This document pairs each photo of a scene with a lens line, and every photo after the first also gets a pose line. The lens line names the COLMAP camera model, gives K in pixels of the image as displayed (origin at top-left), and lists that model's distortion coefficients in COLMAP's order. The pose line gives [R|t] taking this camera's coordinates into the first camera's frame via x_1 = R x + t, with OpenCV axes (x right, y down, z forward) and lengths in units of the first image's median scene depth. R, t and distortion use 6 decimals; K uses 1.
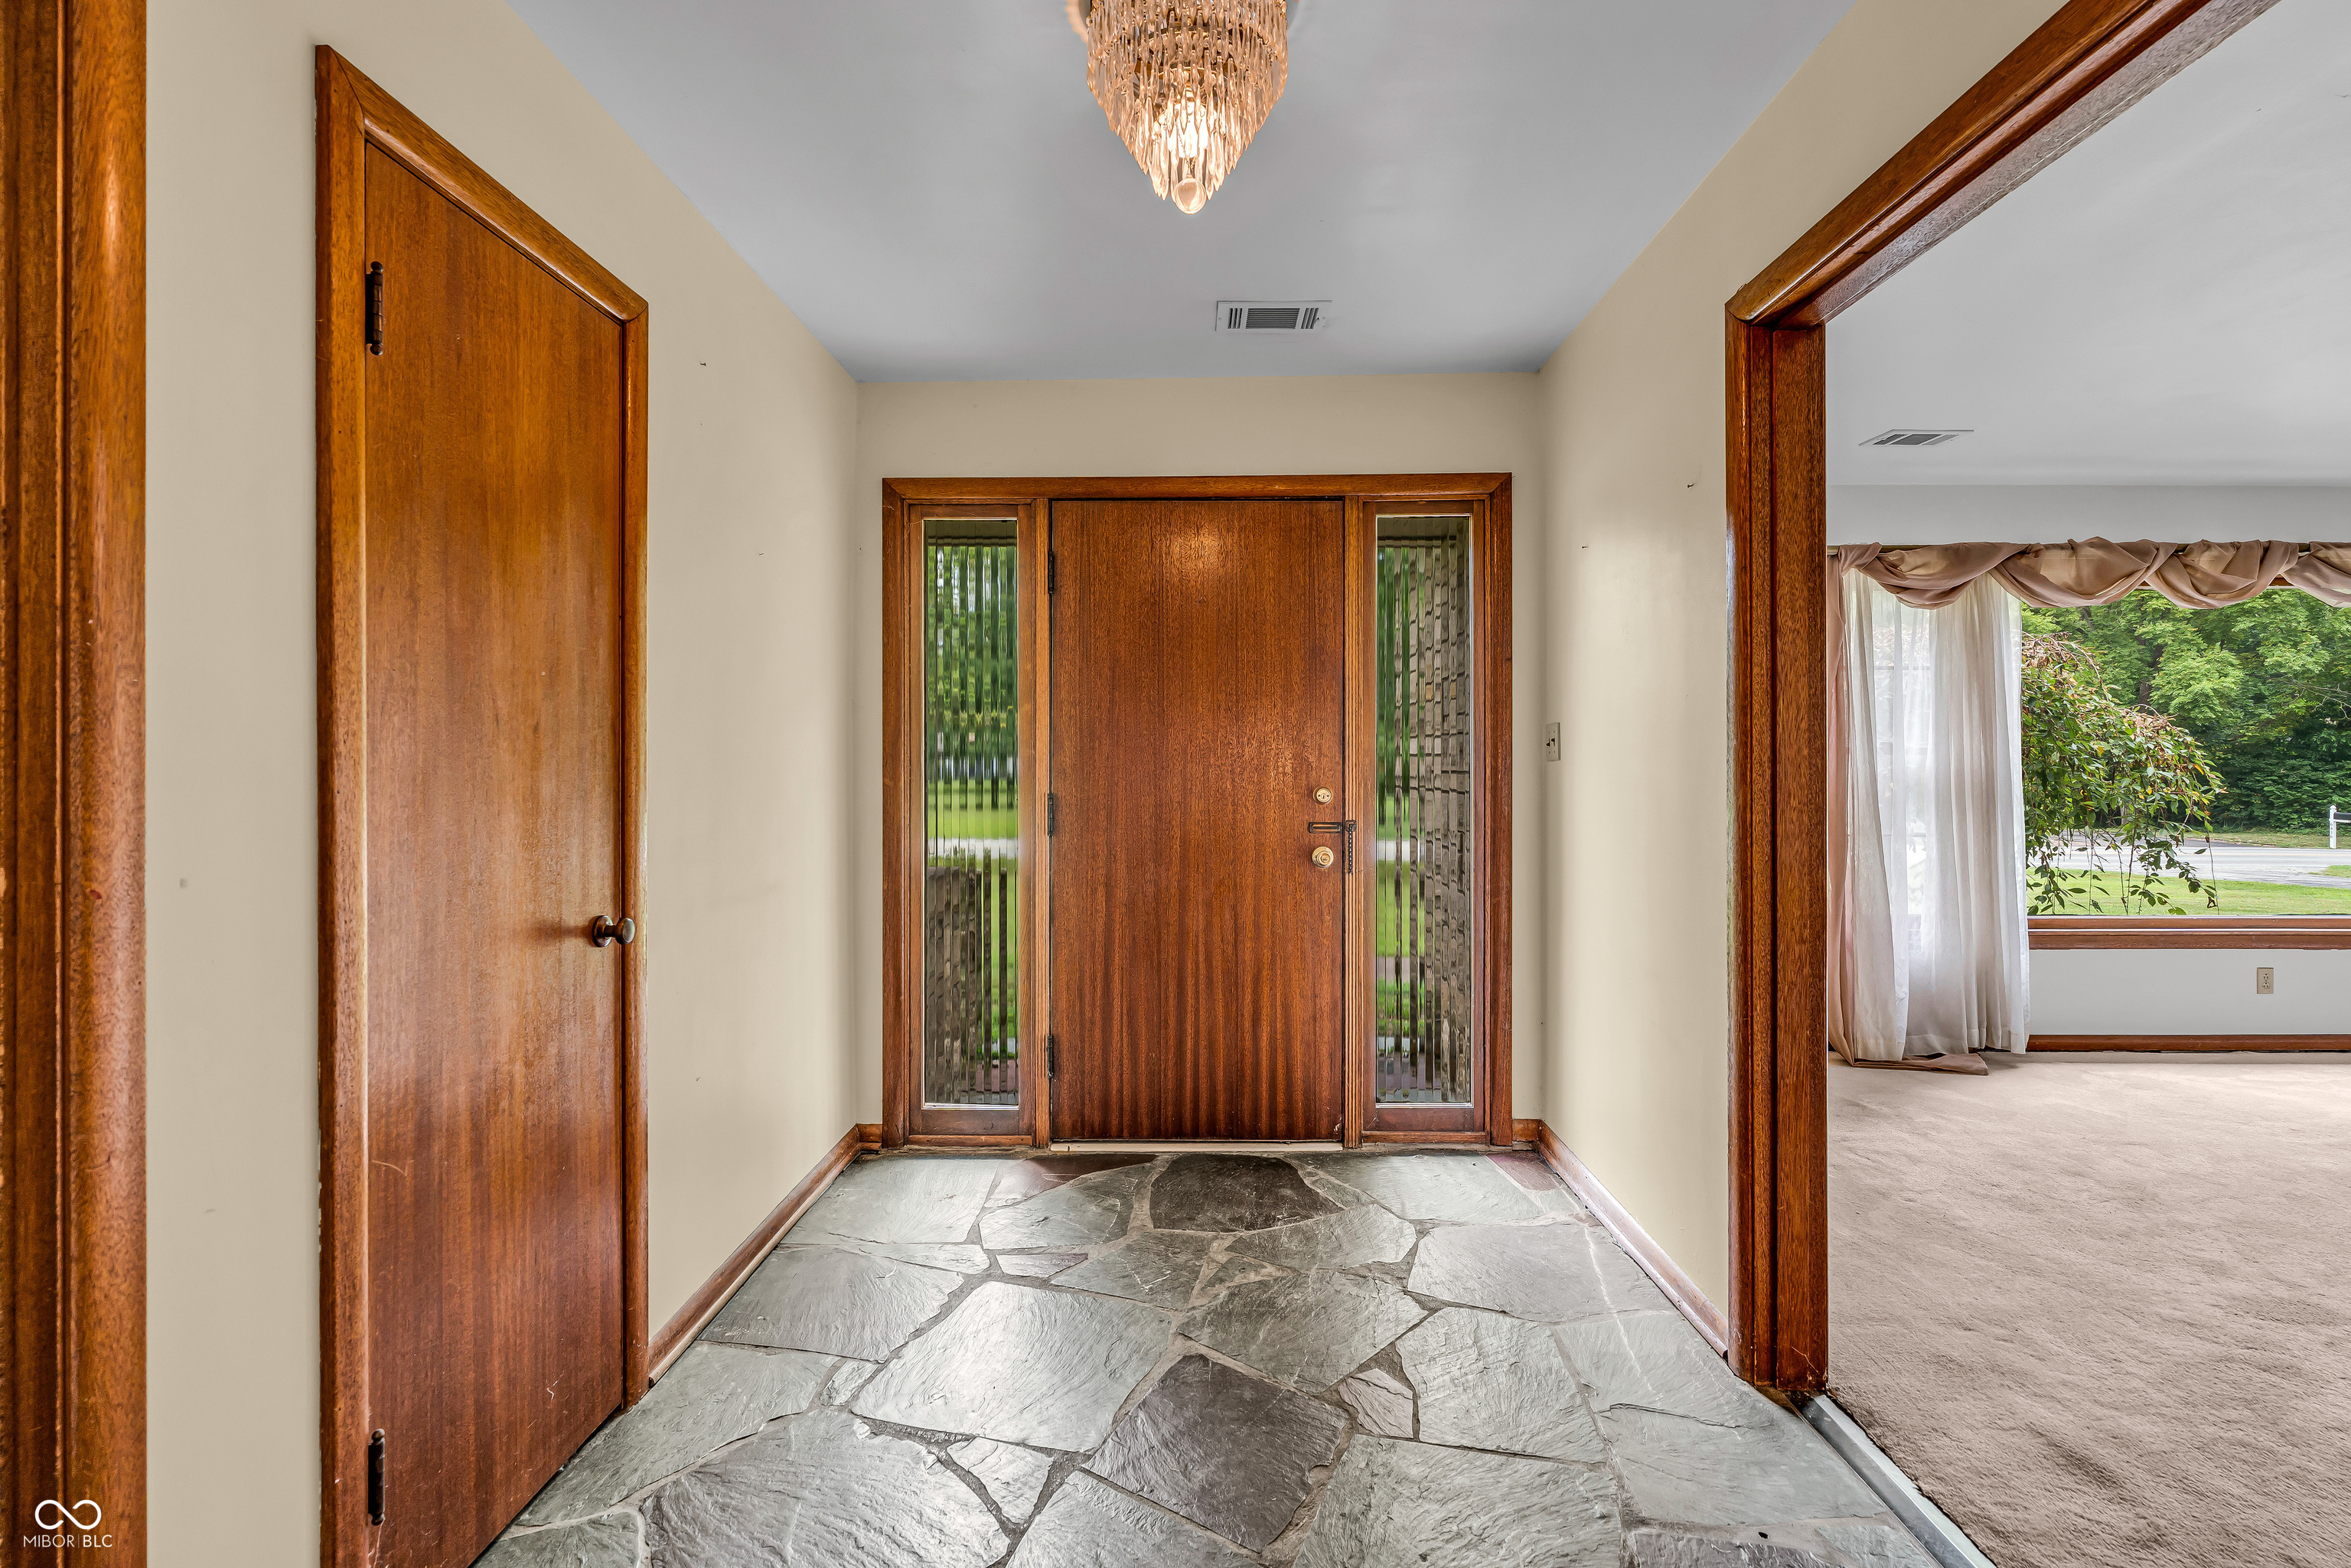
lens RADIAL K [[1063.0, 0, 1175.5], [0, 1063.0, 784.0], [0, 0, 1]] dist [0.000210, -0.000207]
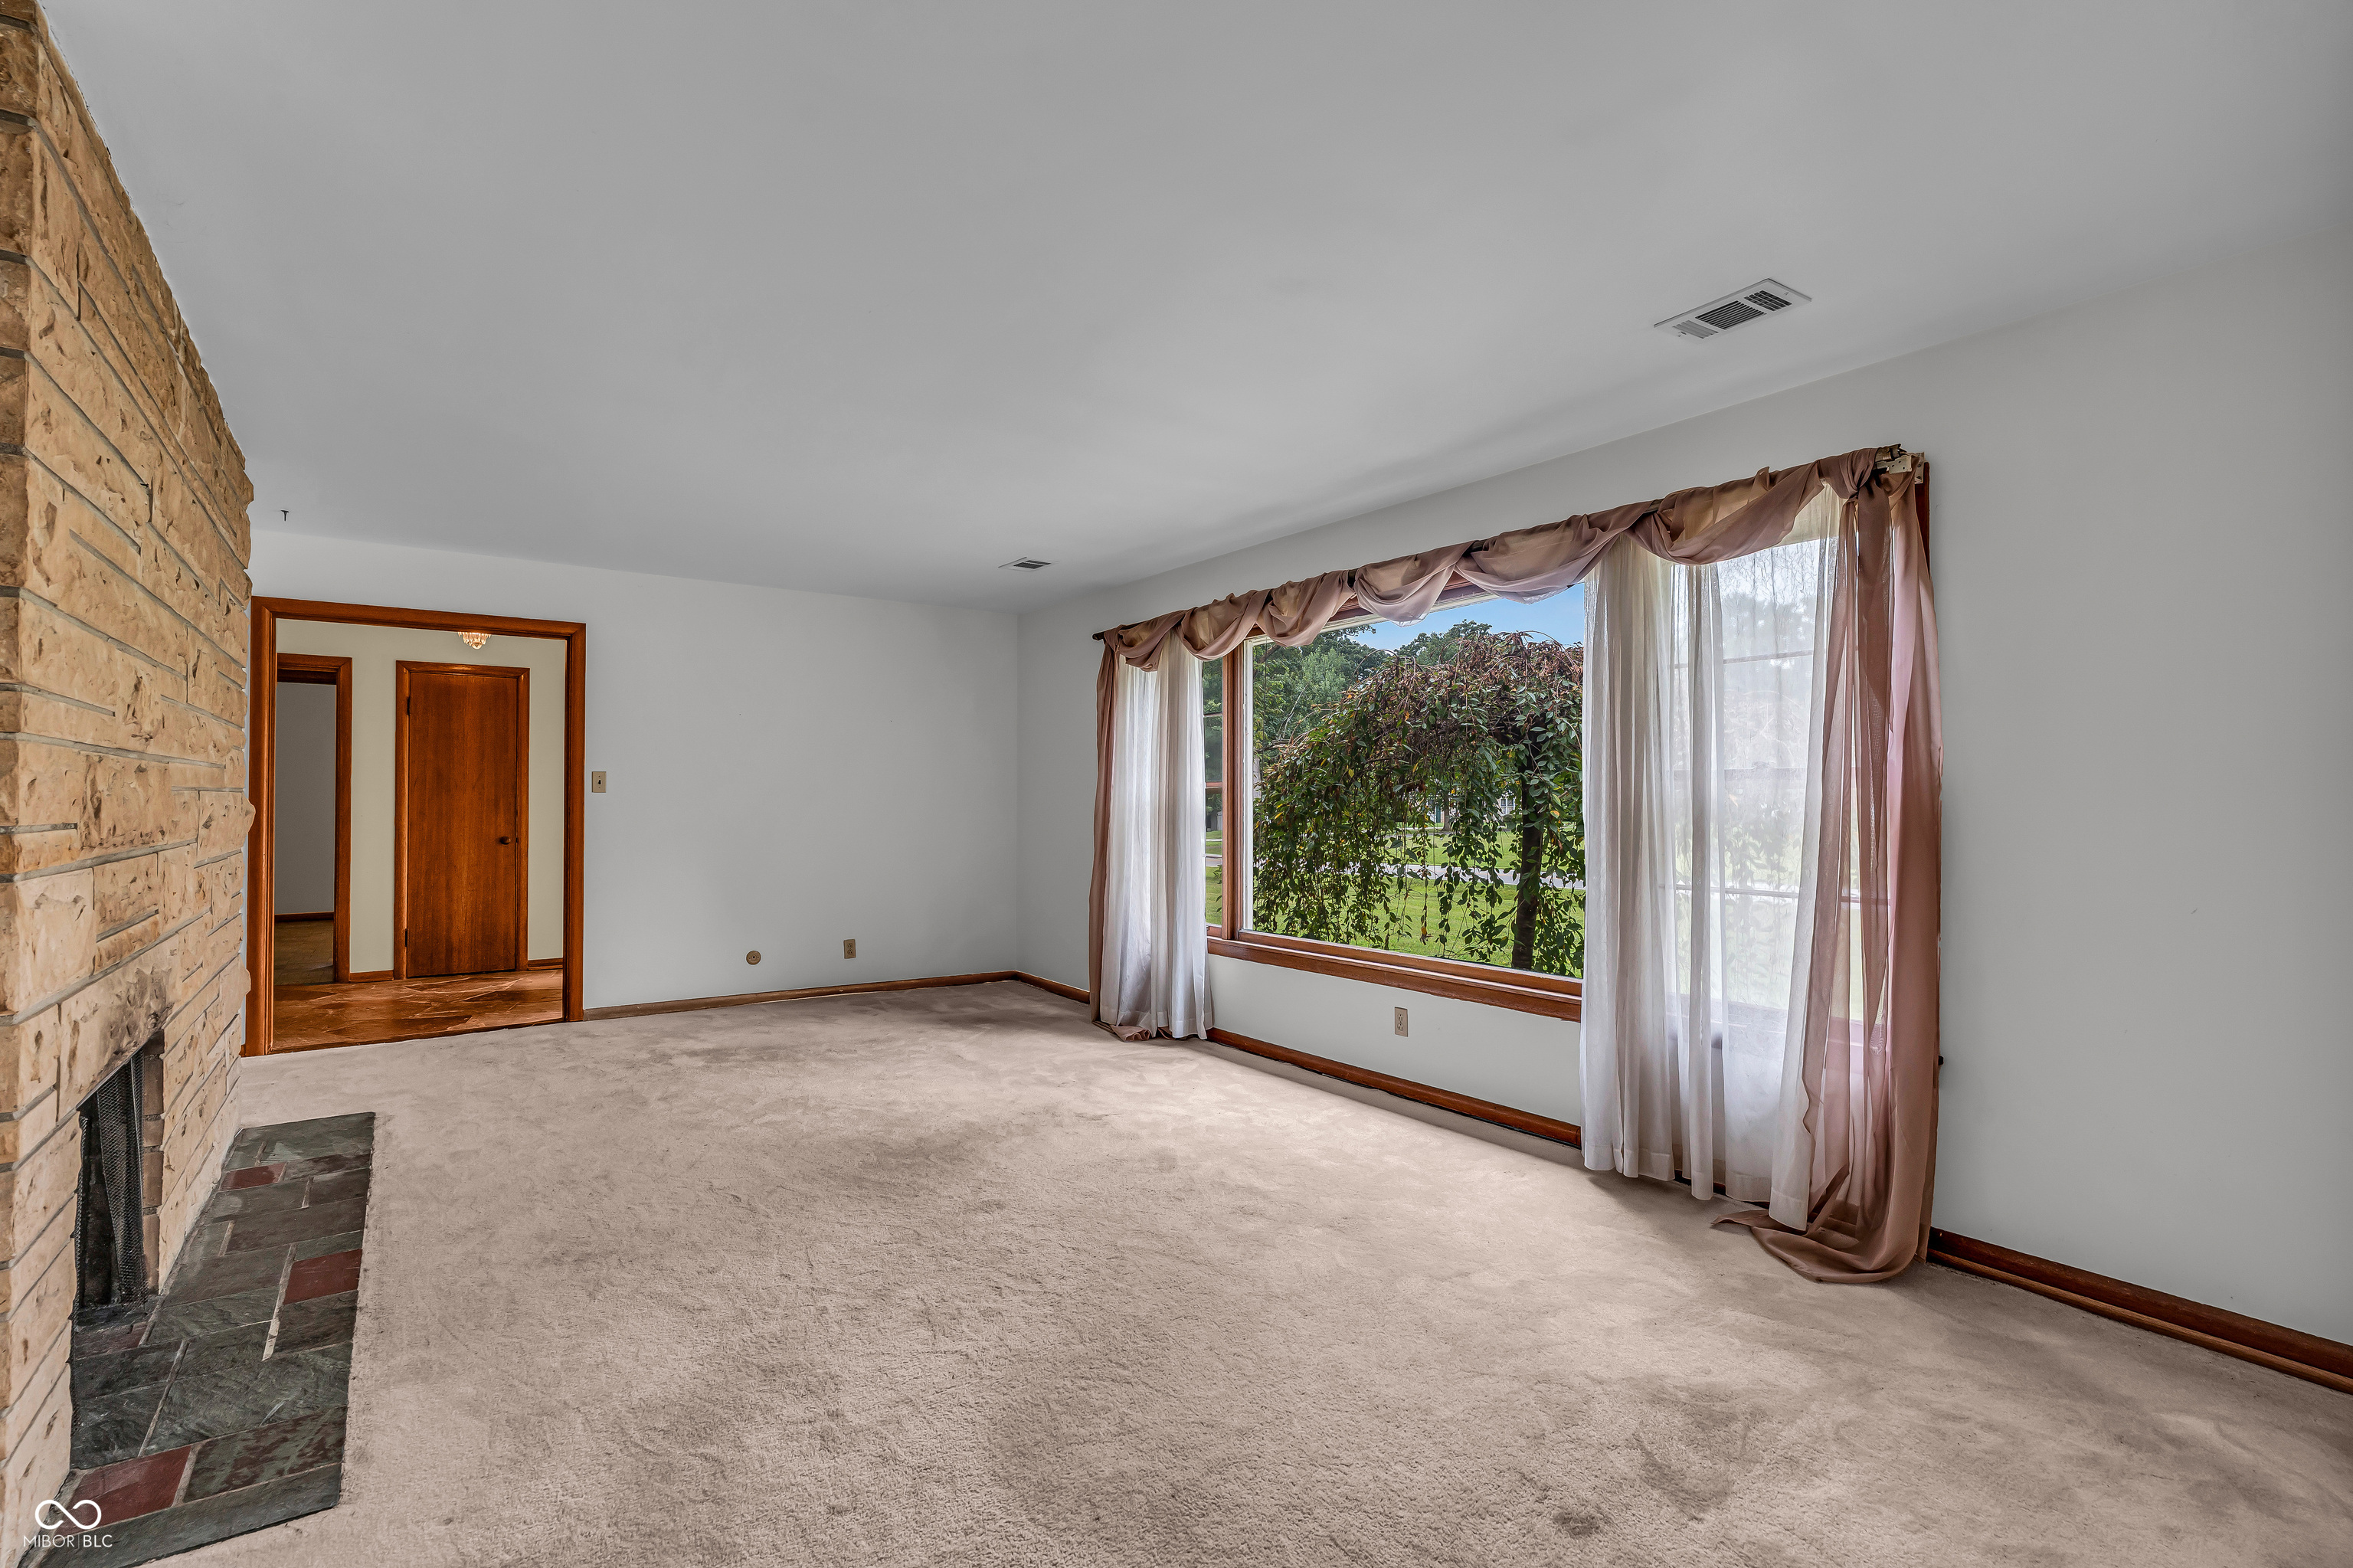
lens RADIAL K [[1064.0, 0, 1176.5], [0, 1064.0, 784.0], [0, 0, 1]] dist [0.000210, -0.000207]
pose [[0.602919, -0.012503, -0.797704, 1.746379], [-0.018208, 0.999401, -0.029426, 0.005179], [0.797595, 0.032266, 0.602330, 0.275561]]
